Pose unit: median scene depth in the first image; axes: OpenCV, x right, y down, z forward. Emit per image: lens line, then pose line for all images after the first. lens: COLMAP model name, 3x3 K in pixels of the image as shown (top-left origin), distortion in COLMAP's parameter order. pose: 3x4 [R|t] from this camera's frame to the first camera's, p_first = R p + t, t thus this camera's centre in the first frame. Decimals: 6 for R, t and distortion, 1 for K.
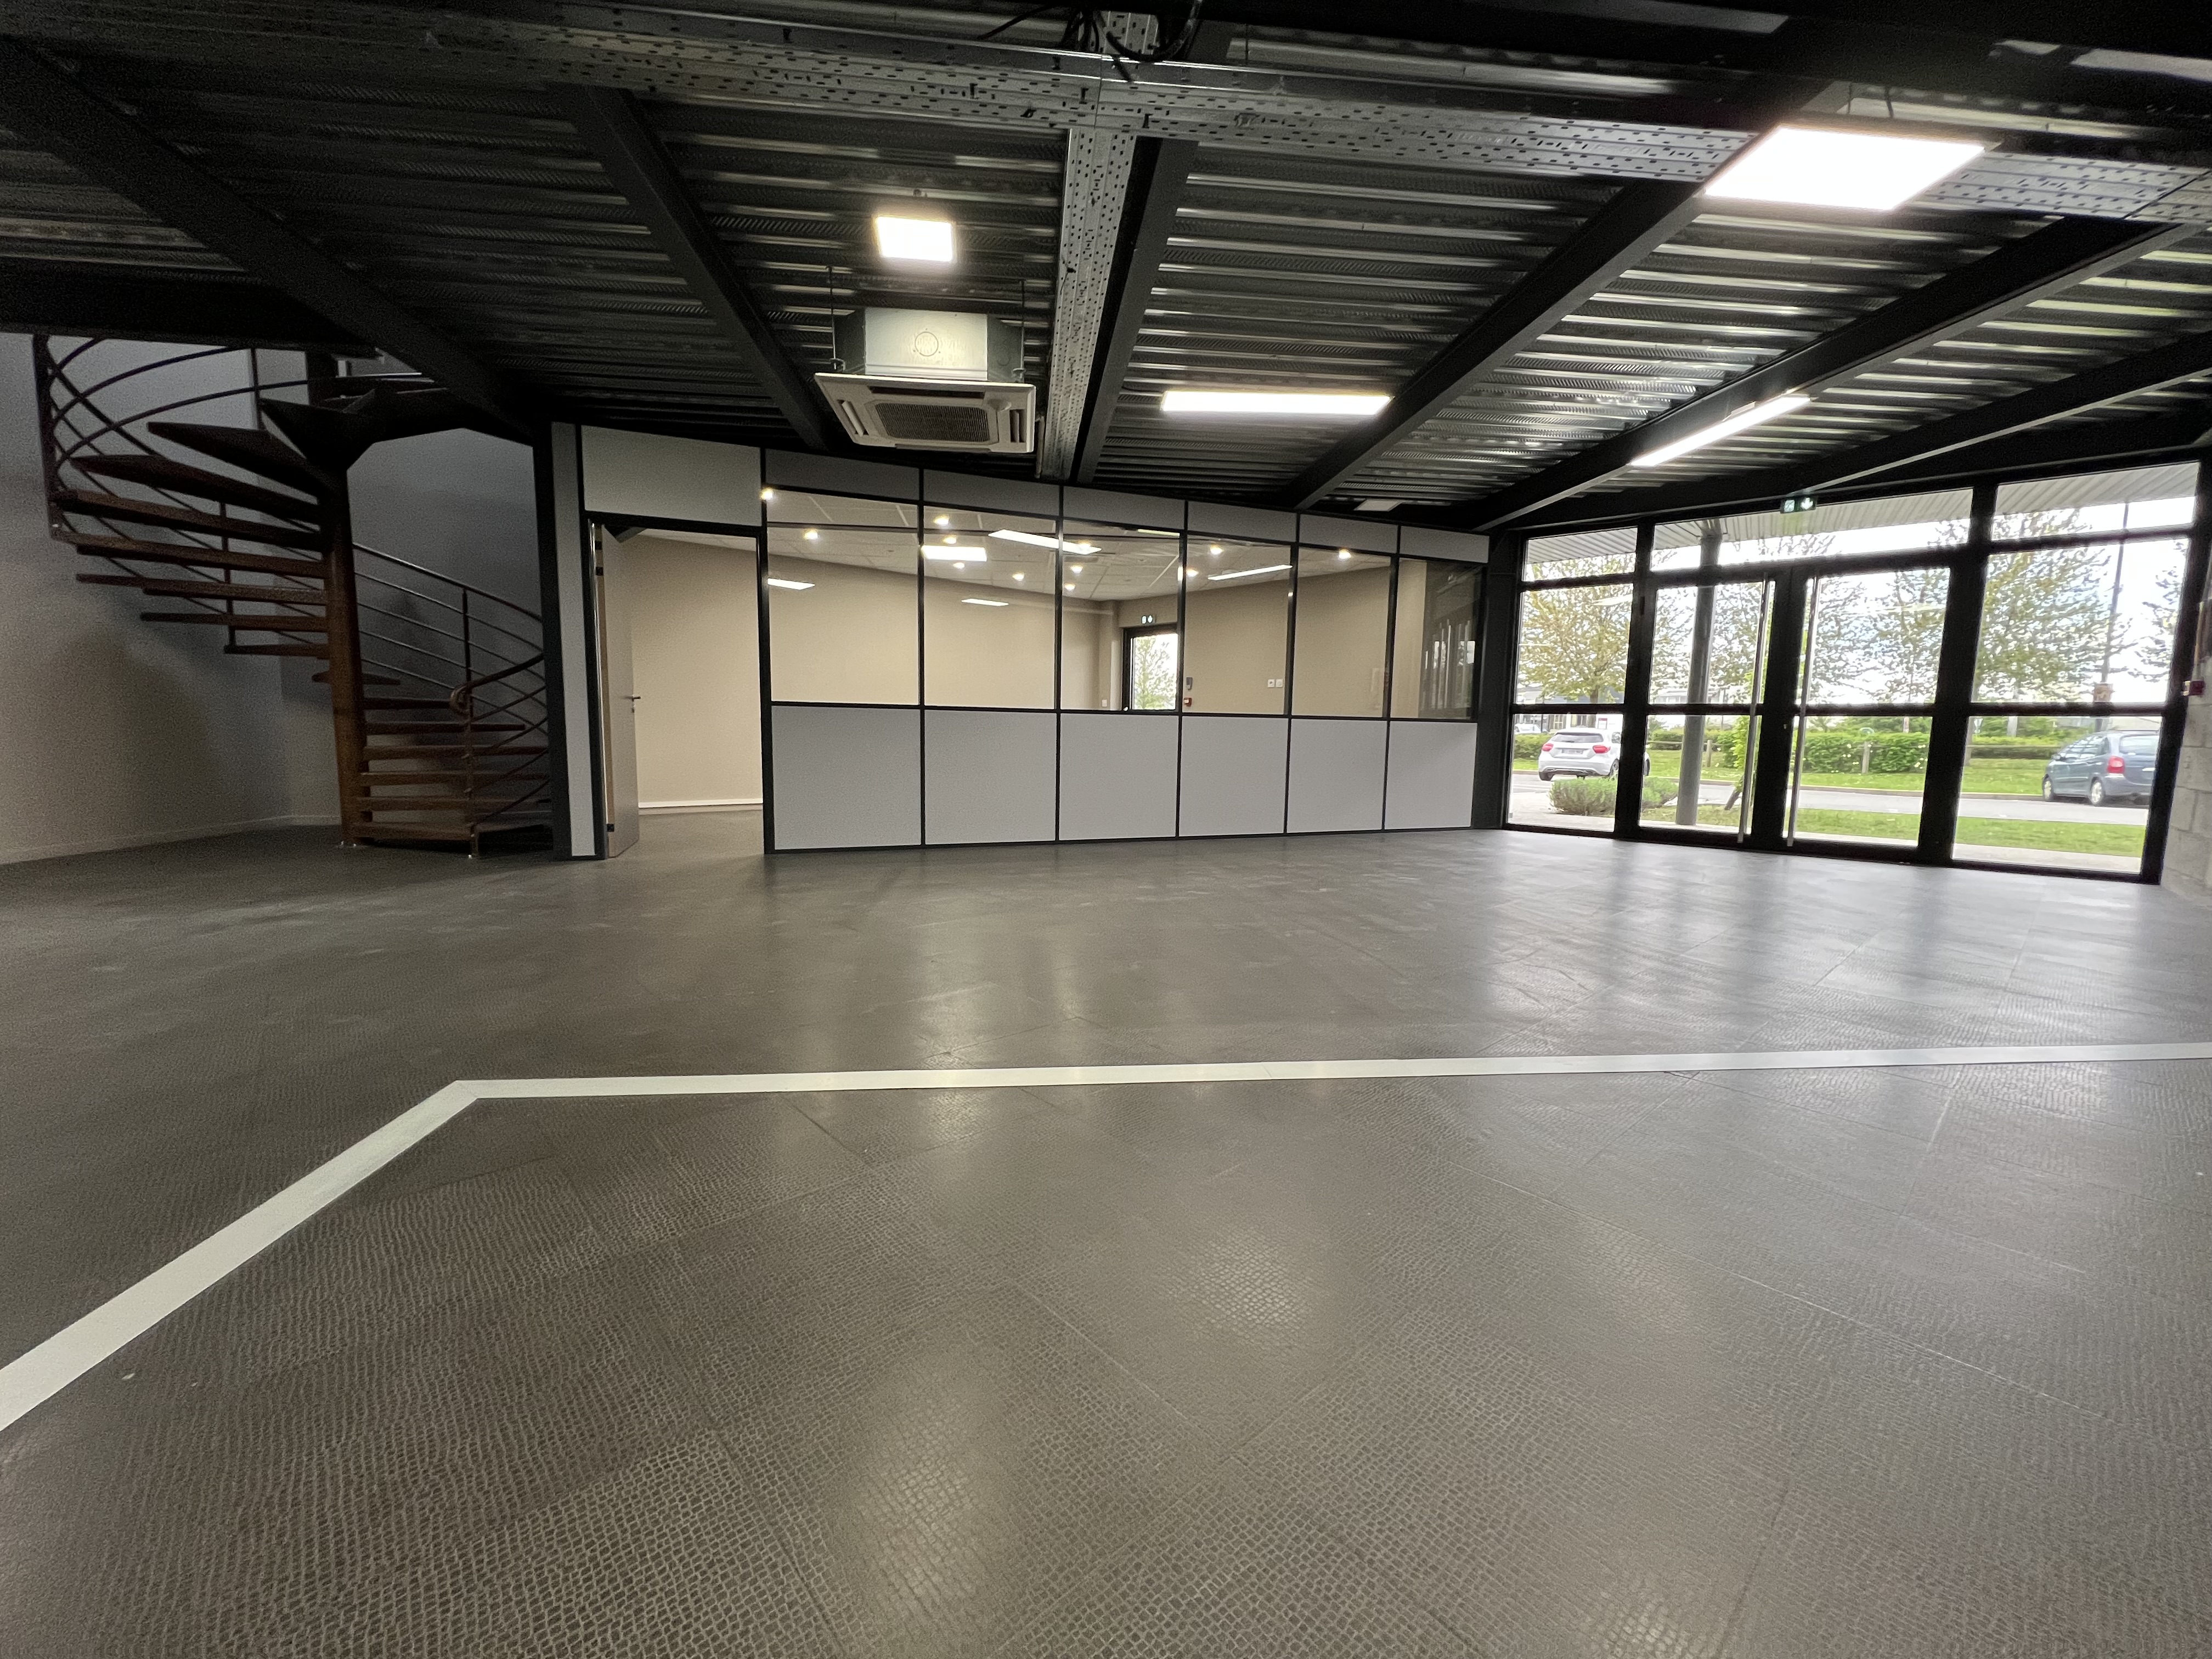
lens RADIAL K [[894.4, 0, 1104.4], [0, 894.4, 831.2], [0, 0, 1]] dist [0.003561, -0.000679]
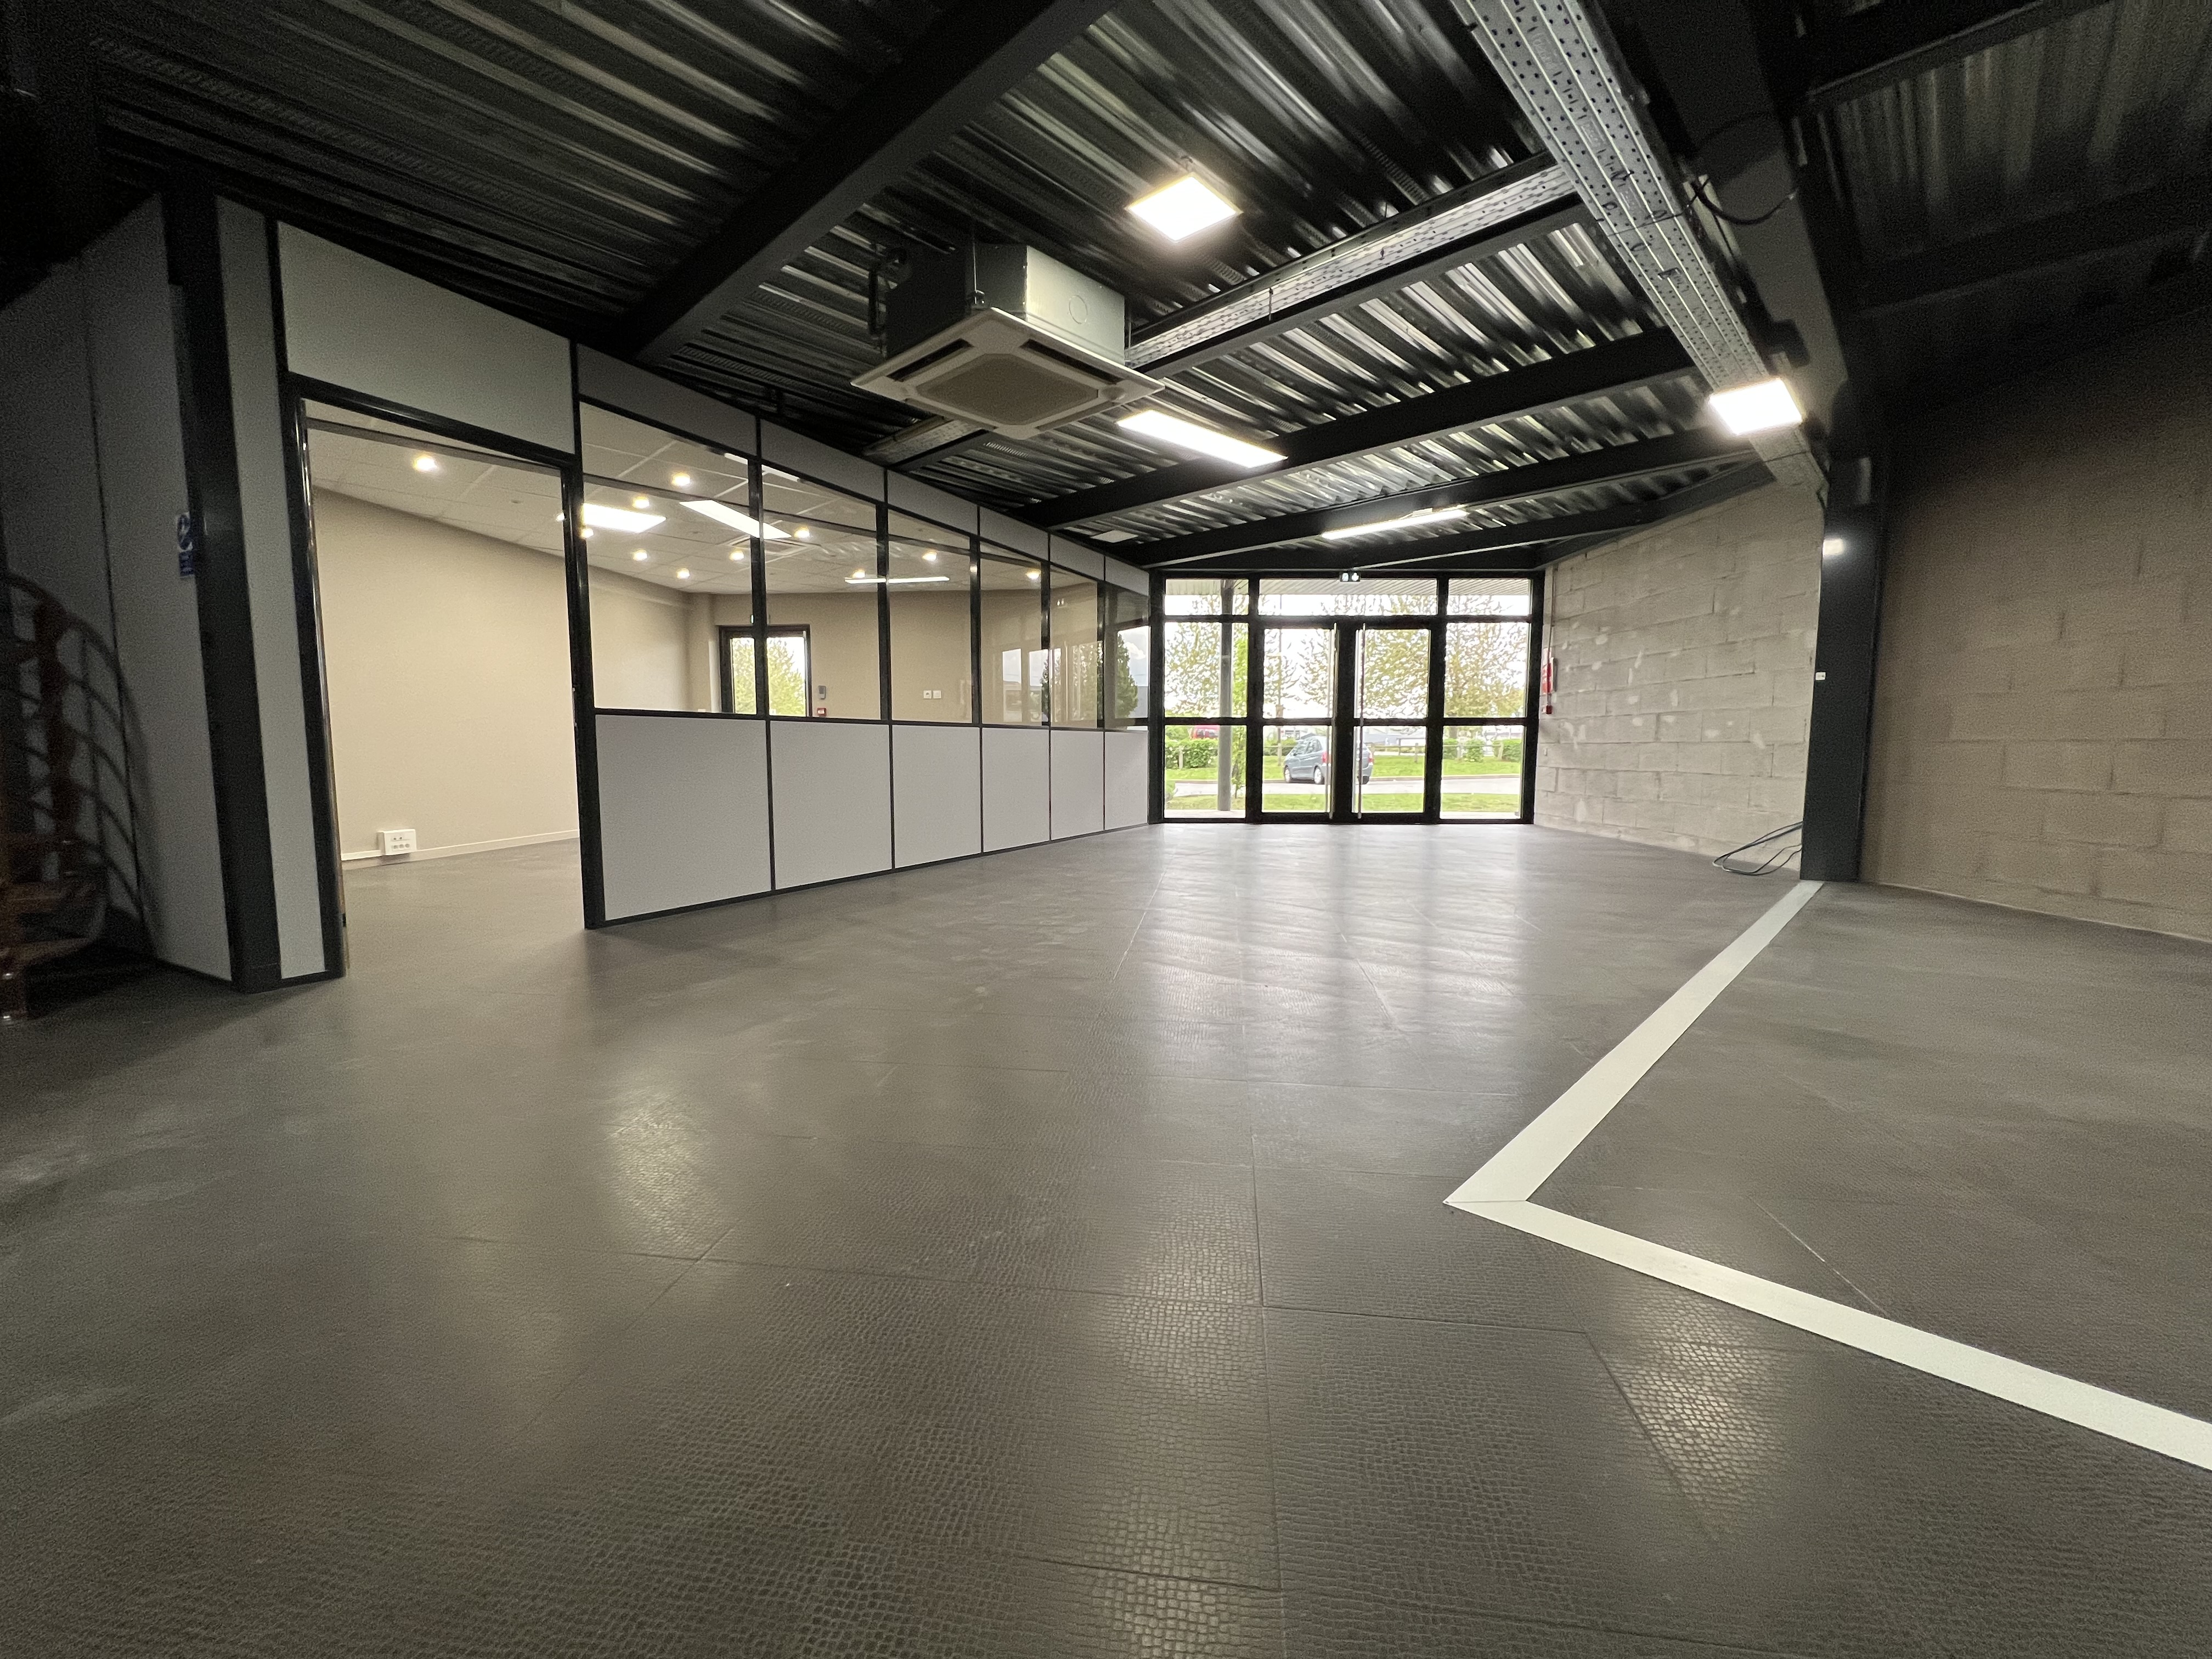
lens RADIAL K [[894.4, 0, 1103.1], [0, 894.4, 829.0], [0, 0, 1]] dist [0.003561, -0.000679]
pose [[0.757941, -0.076759, 0.647791, -0.475417], [0.086628, 0.996101, 0.016673, -0.025846], [-0.646545, 0.043480, 0.761635, 0.196697]]
